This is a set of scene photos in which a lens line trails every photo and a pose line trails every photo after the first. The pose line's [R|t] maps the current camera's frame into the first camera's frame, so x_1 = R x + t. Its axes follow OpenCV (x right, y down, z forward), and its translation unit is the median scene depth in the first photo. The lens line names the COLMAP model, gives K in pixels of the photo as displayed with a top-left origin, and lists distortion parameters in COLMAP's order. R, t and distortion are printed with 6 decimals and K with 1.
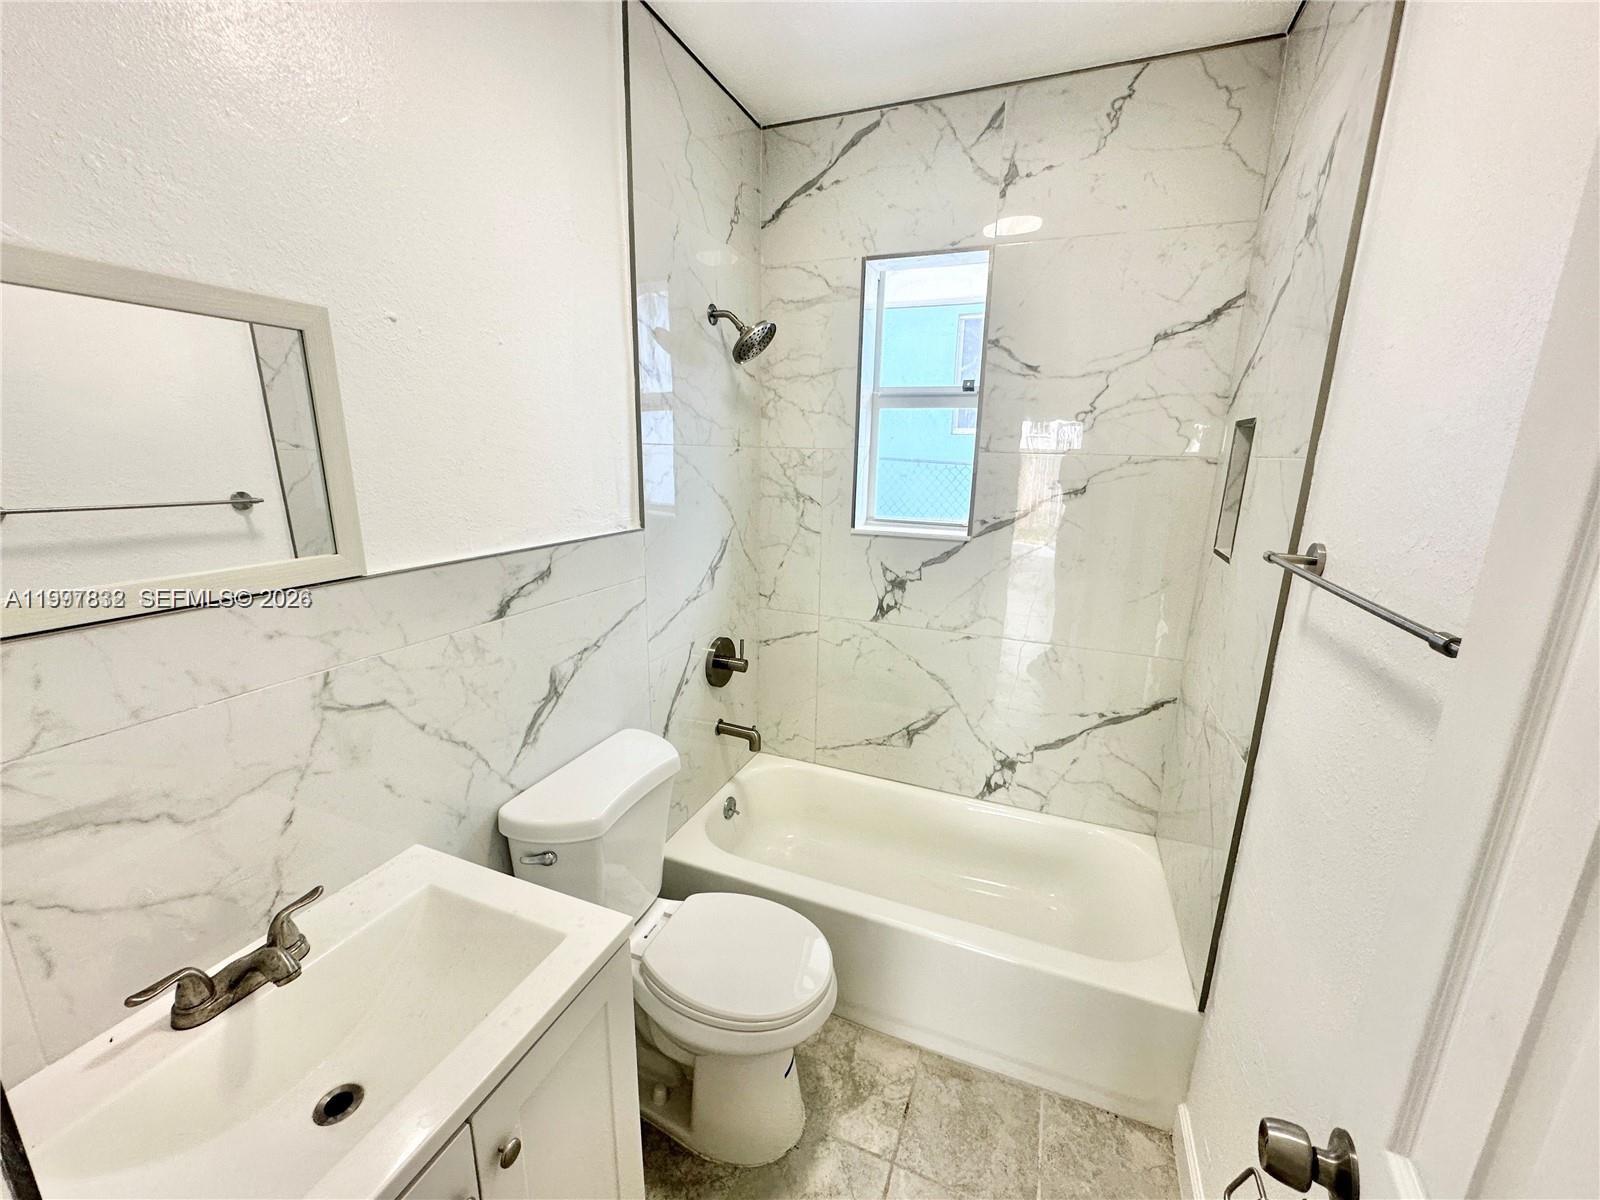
lens RADIAL K [[639.7, 0, 800.9], [0, 639.7, 600.2], [0, 0, 1]] dist [-0.005836, 0.001445]
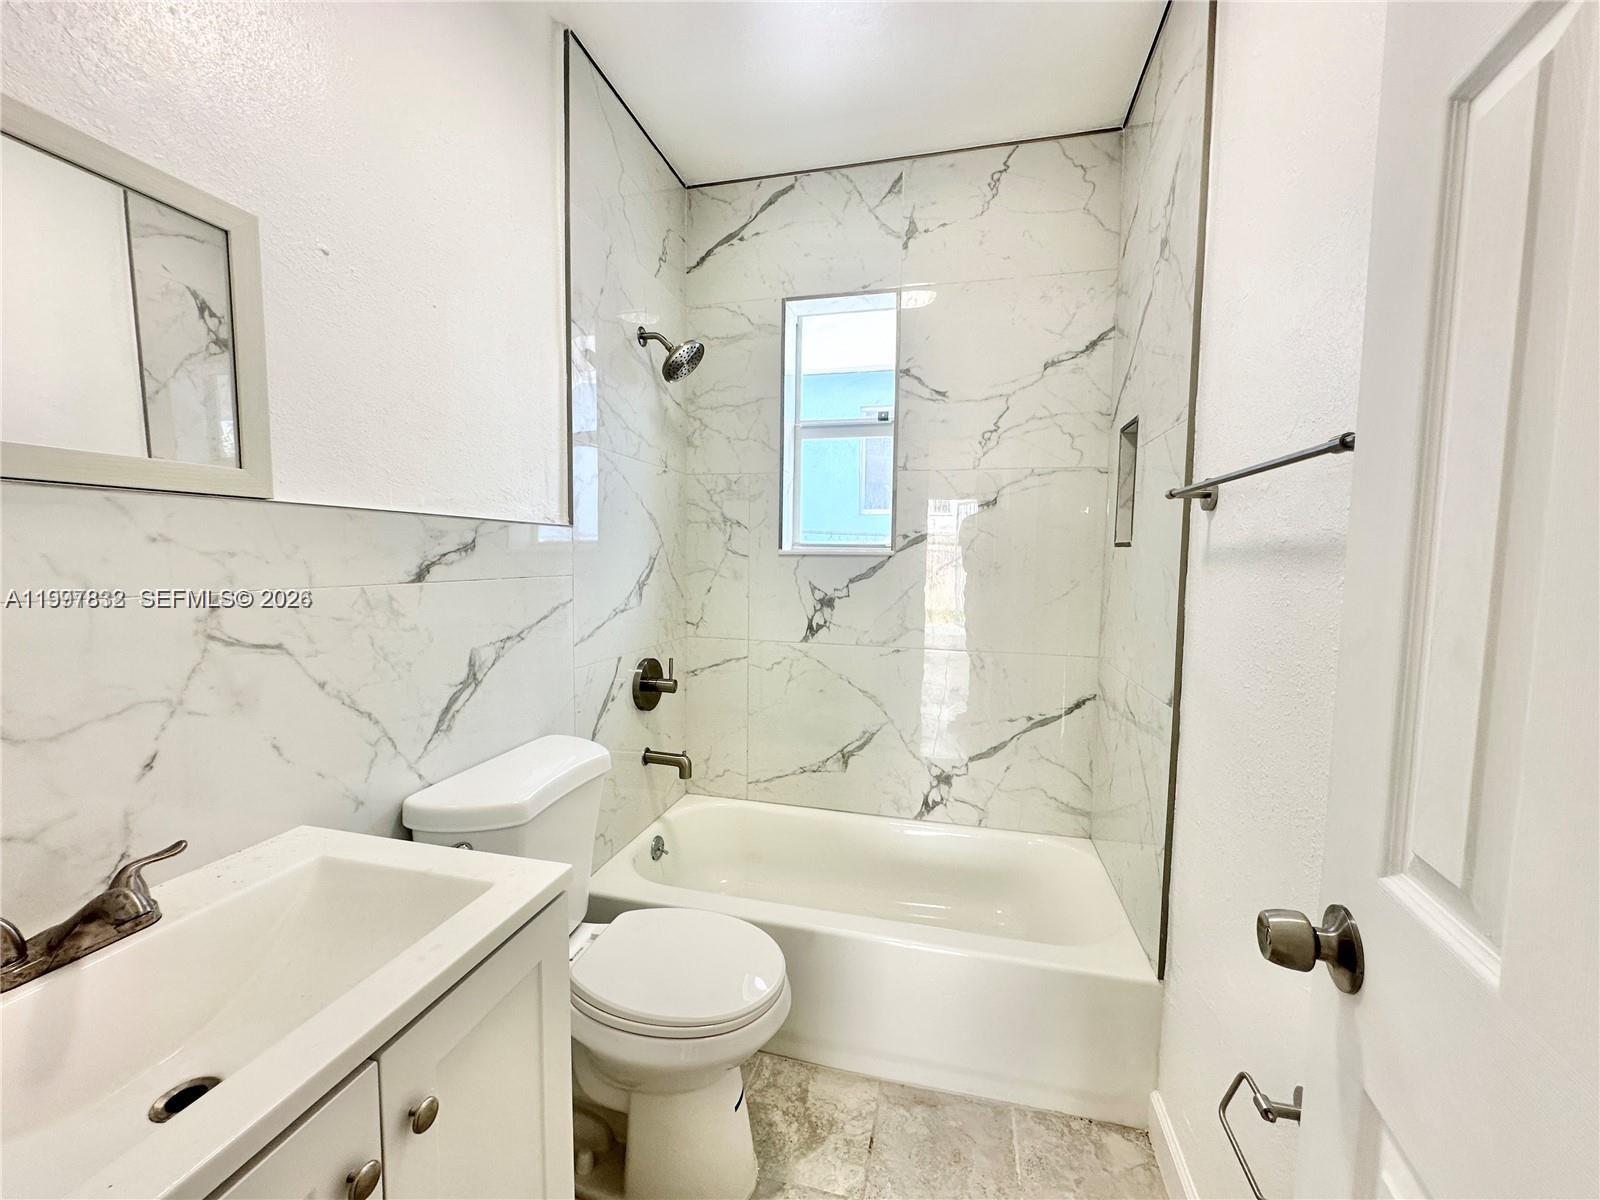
lens RADIAL K [[639.7, 0, 800.9], [0, 639.7, 600.2], [0, 0, 1]] dist [-0.005836, 0.001445]
pose [[0.990094, -0.017133, 0.139358, -0.044201], [0.038911, 0.987134, -0.155086, 0.189195], [-0.134908, 0.158972, 0.978022, 0.021323]]
